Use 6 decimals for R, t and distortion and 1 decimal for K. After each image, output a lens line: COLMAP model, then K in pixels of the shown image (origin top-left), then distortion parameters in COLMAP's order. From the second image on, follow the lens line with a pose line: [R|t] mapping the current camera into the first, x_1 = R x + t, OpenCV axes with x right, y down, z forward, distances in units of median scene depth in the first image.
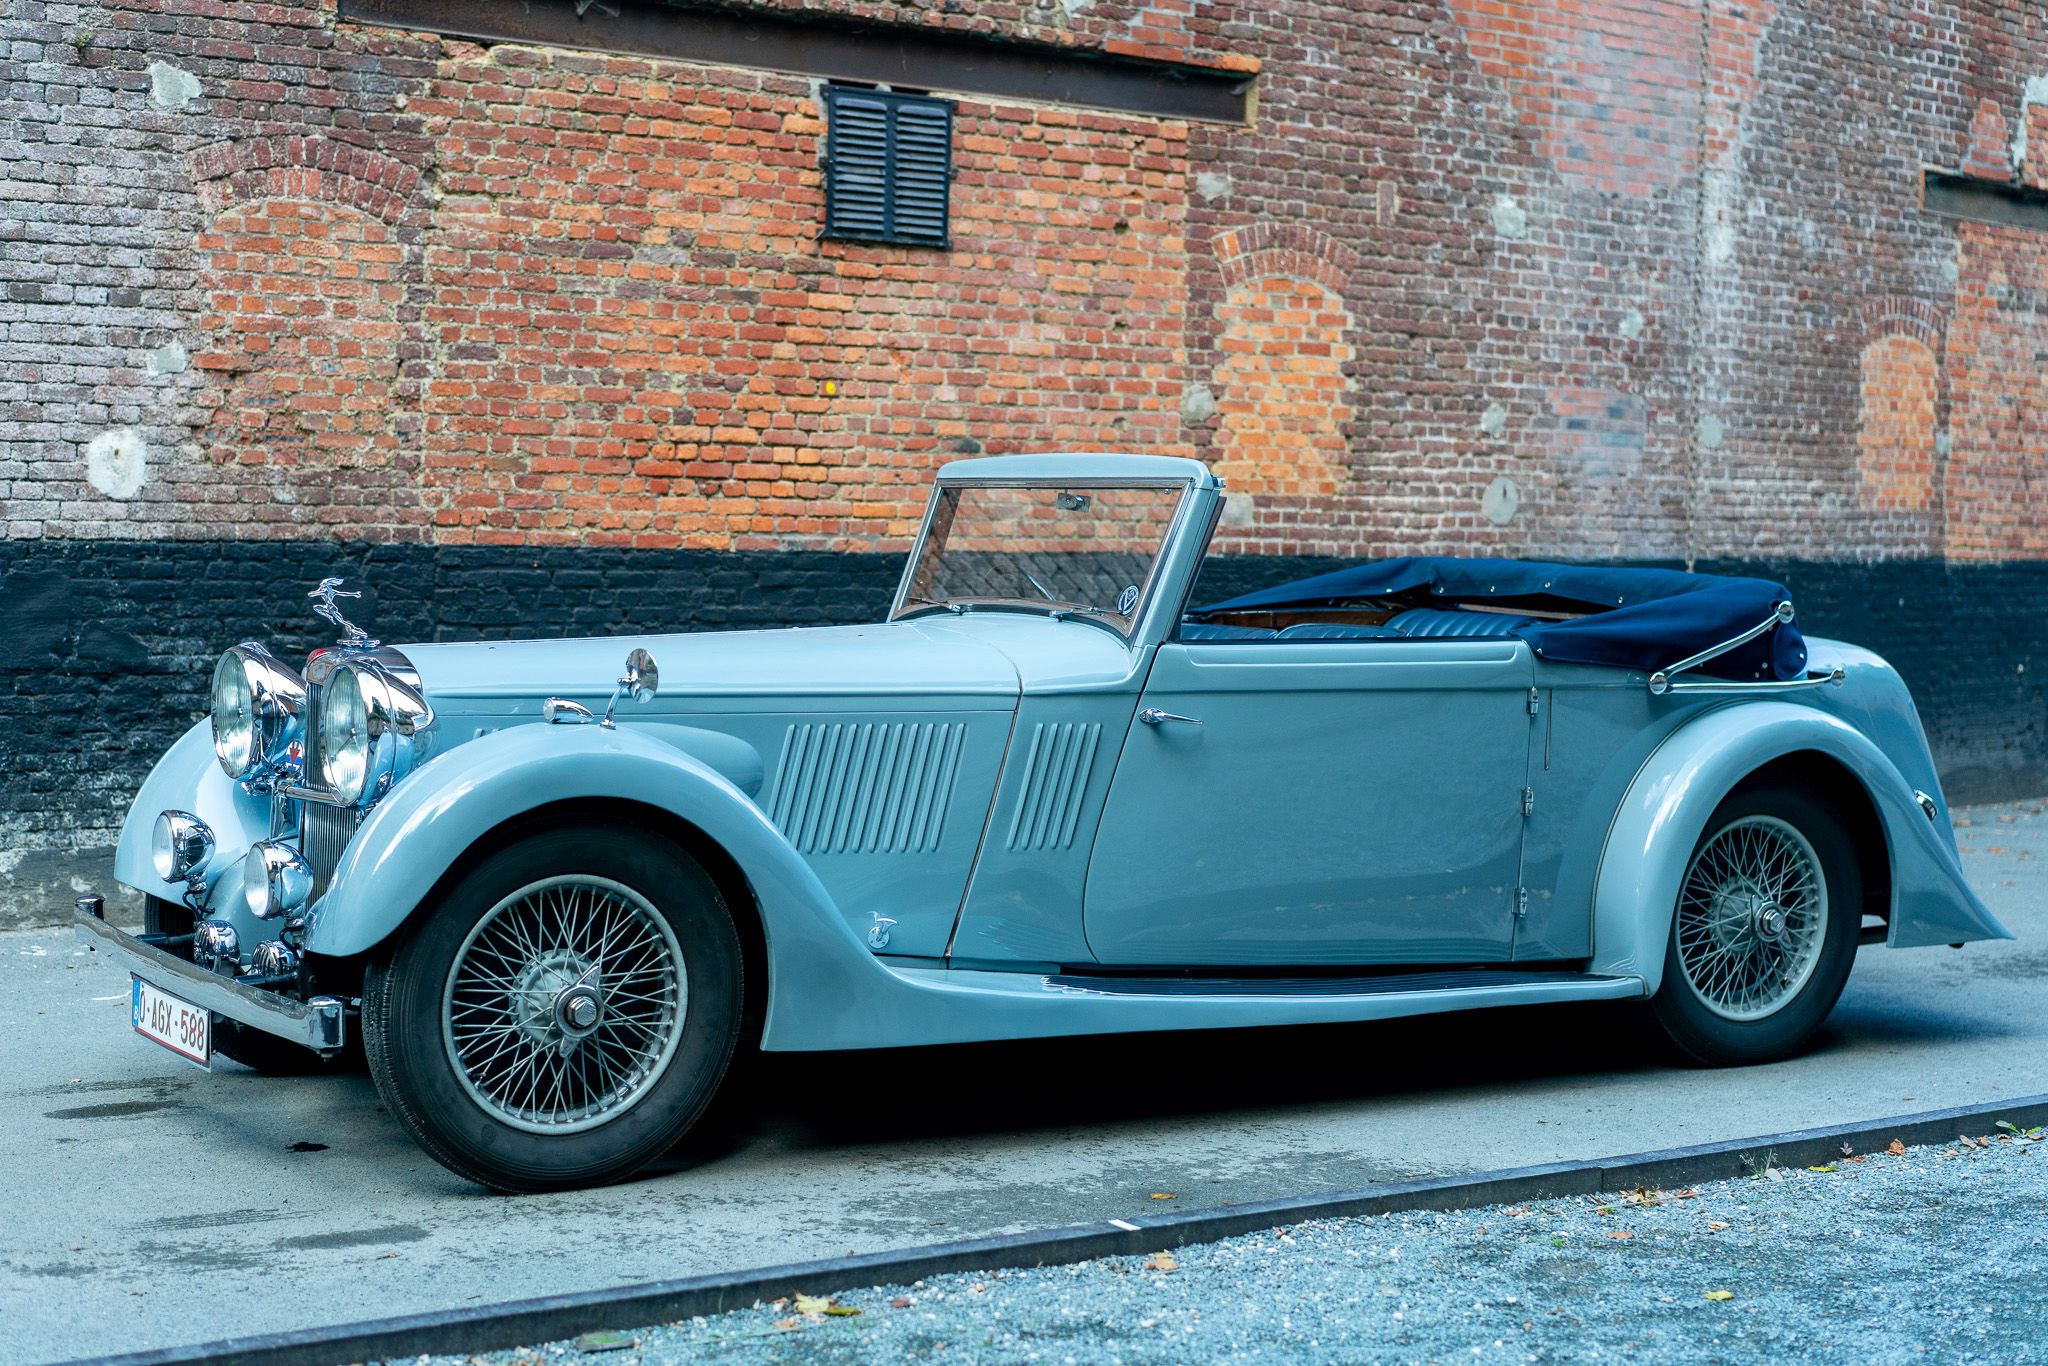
lens RADIAL K [[3195.1, 0, 1016.7], [0, 3195.1, 700.8], [0, 0, 1]] dist [0.007333, -0.224731]
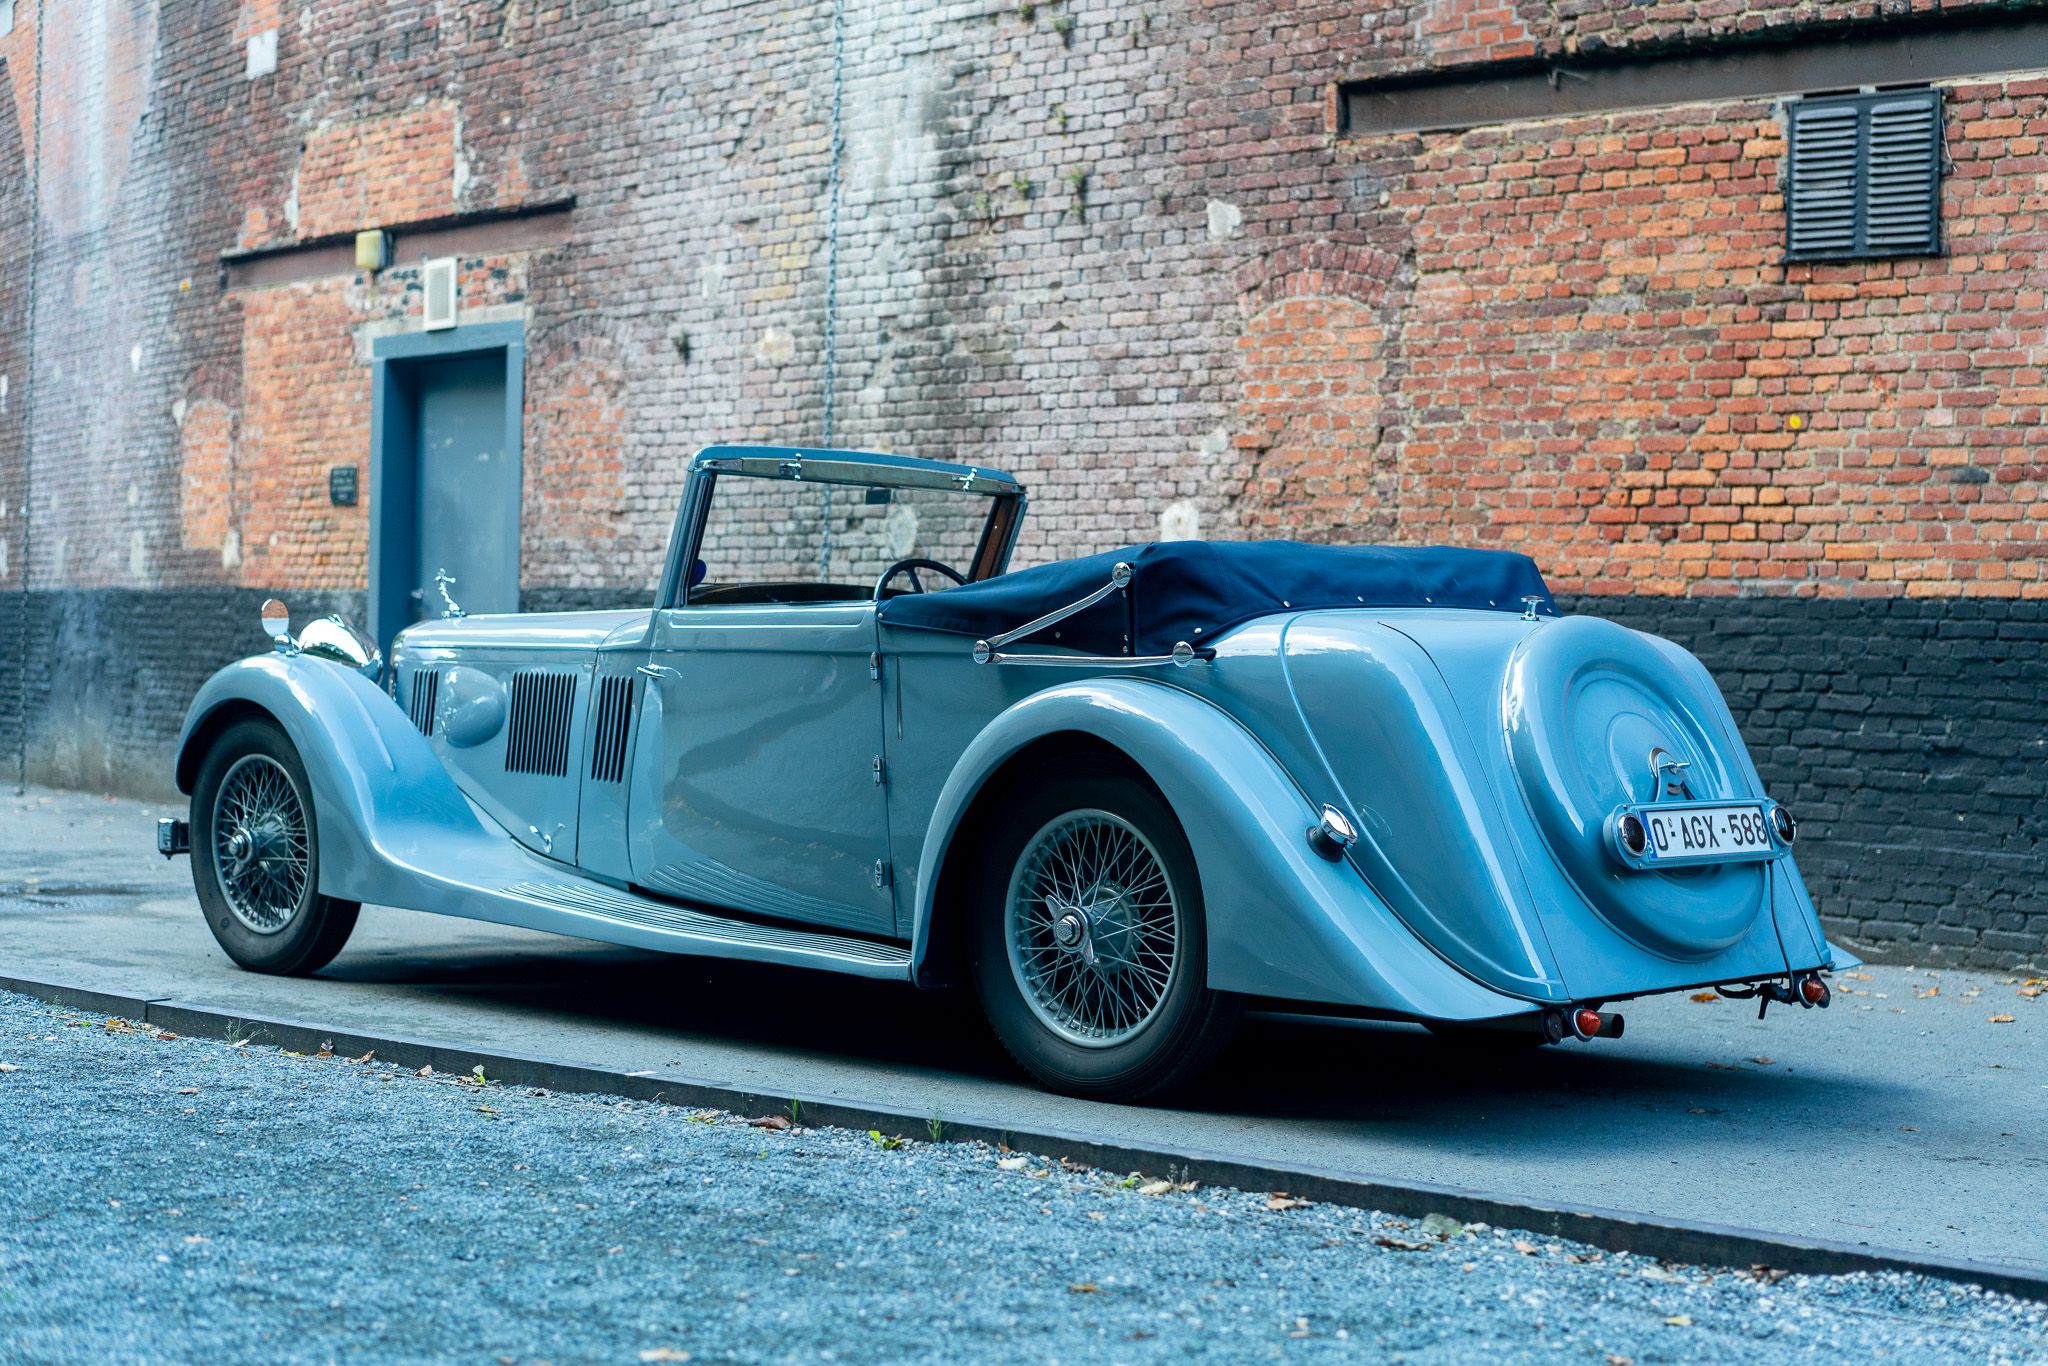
lens RADIAL K [[3139.5, 0, 1018.3], [0, 3139.5, 694.5], [0, 0, 1]] dist [0.021839, -0.278138]
pose [[0.252075, -0.001808, -0.967706, 0.811153], [-0.075465, 0.996916, -0.021520, 0.019085], [0.964761, 0.078453, 0.251162, 0.587392]]
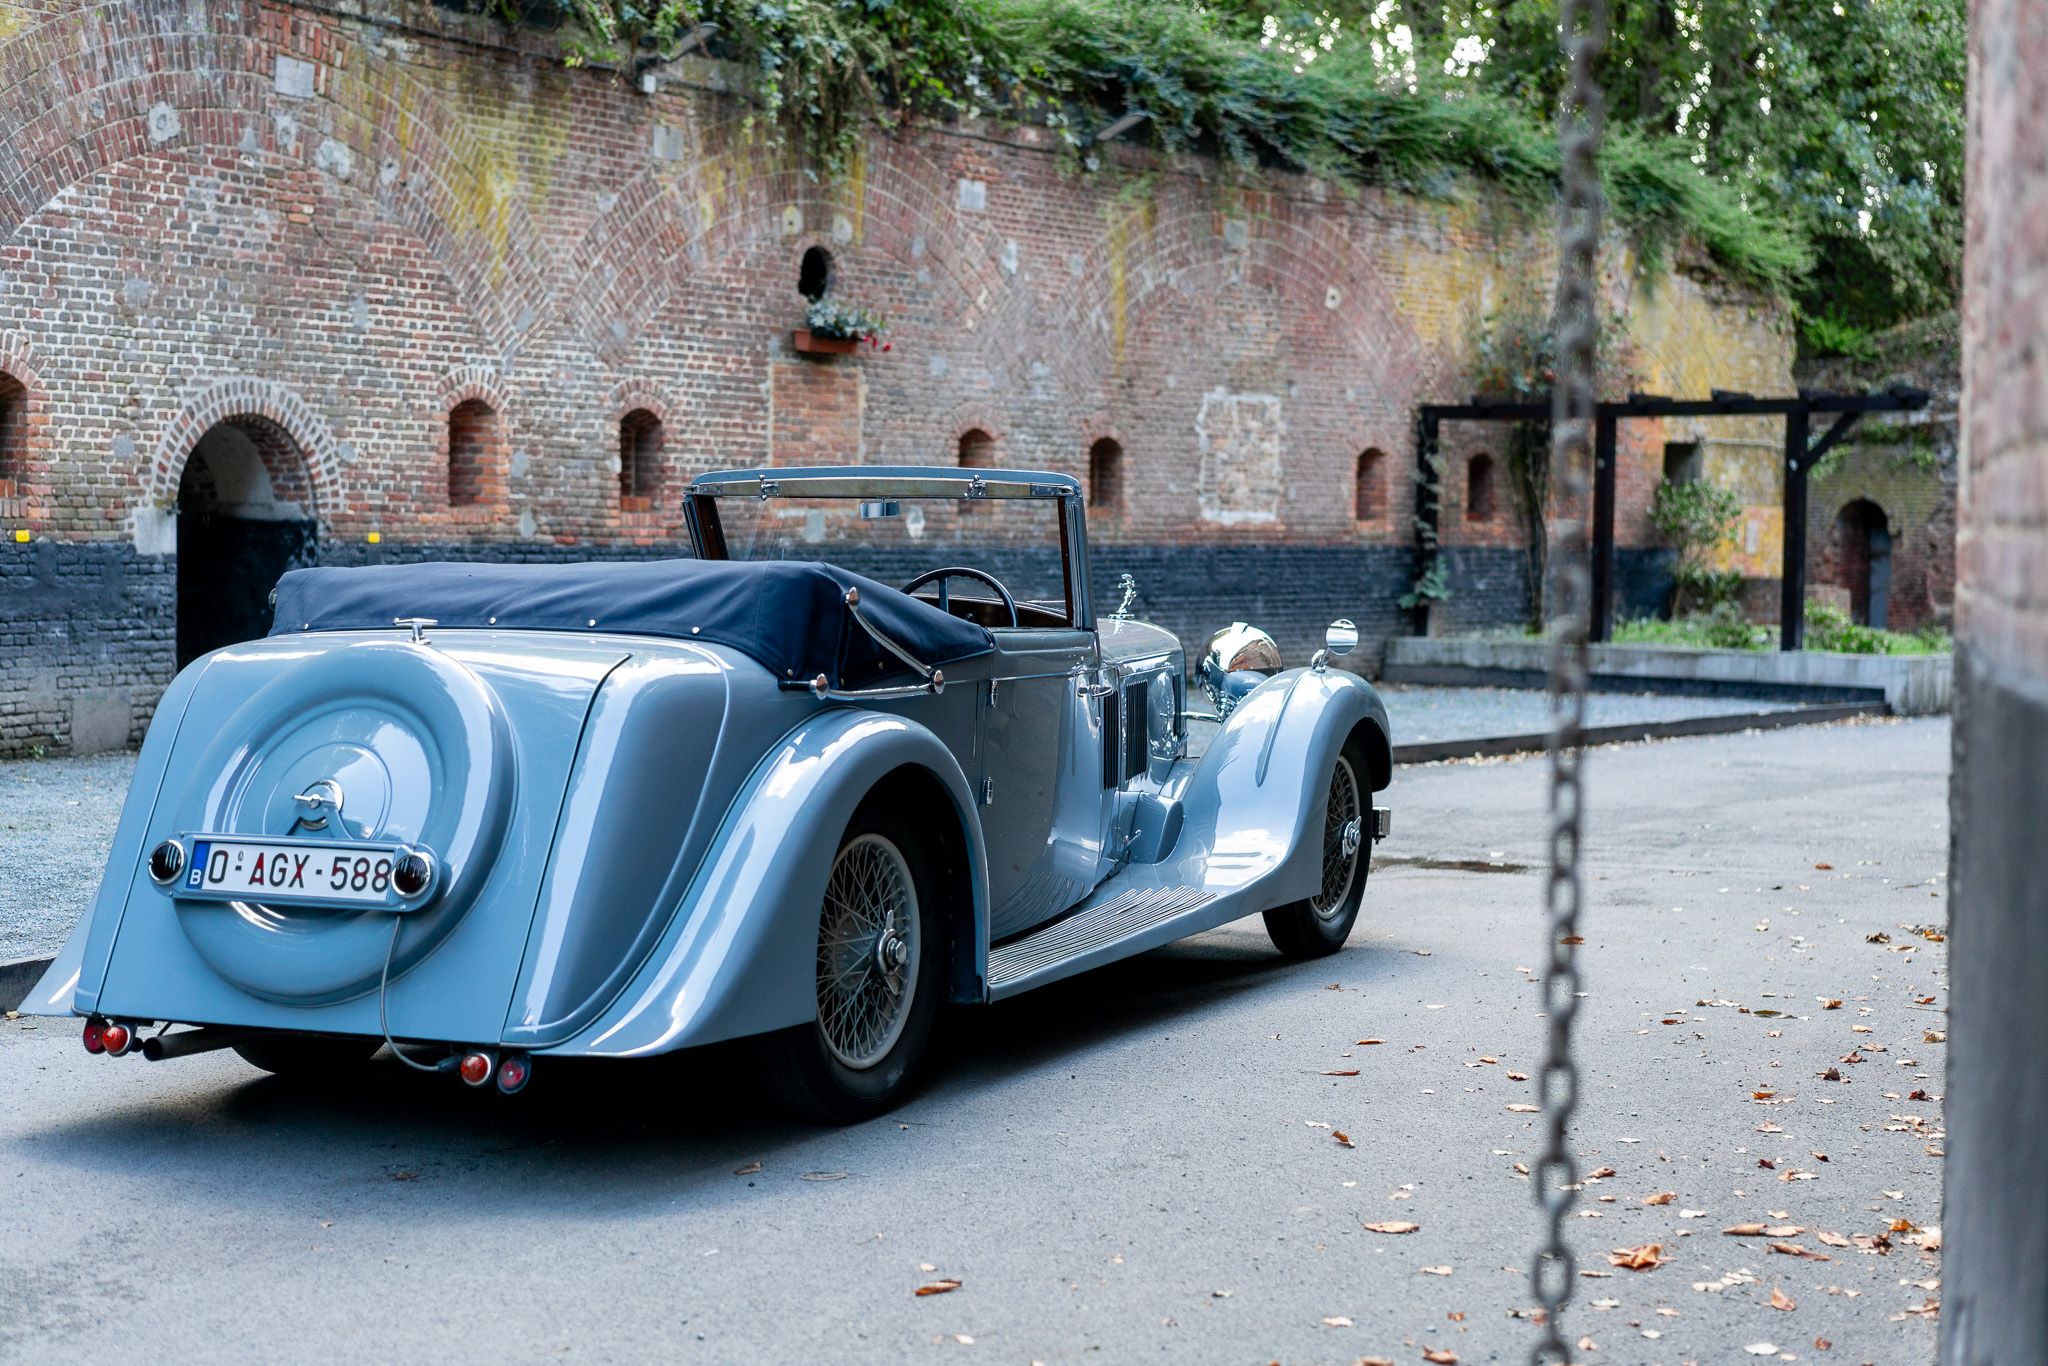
lens RADIAL K [[3139.5, 0, 1018.3], [0, 3139.5, 694.5], [0, 0, 1]] dist [0.021839, -0.278138]
pose [[-0.828861, 0.001035, -0.559453, 0.449456], [-0.057790, 0.994490, 0.087460, -0.073215], [0.556461, 0.104823, -0.824235, 1.466594]]
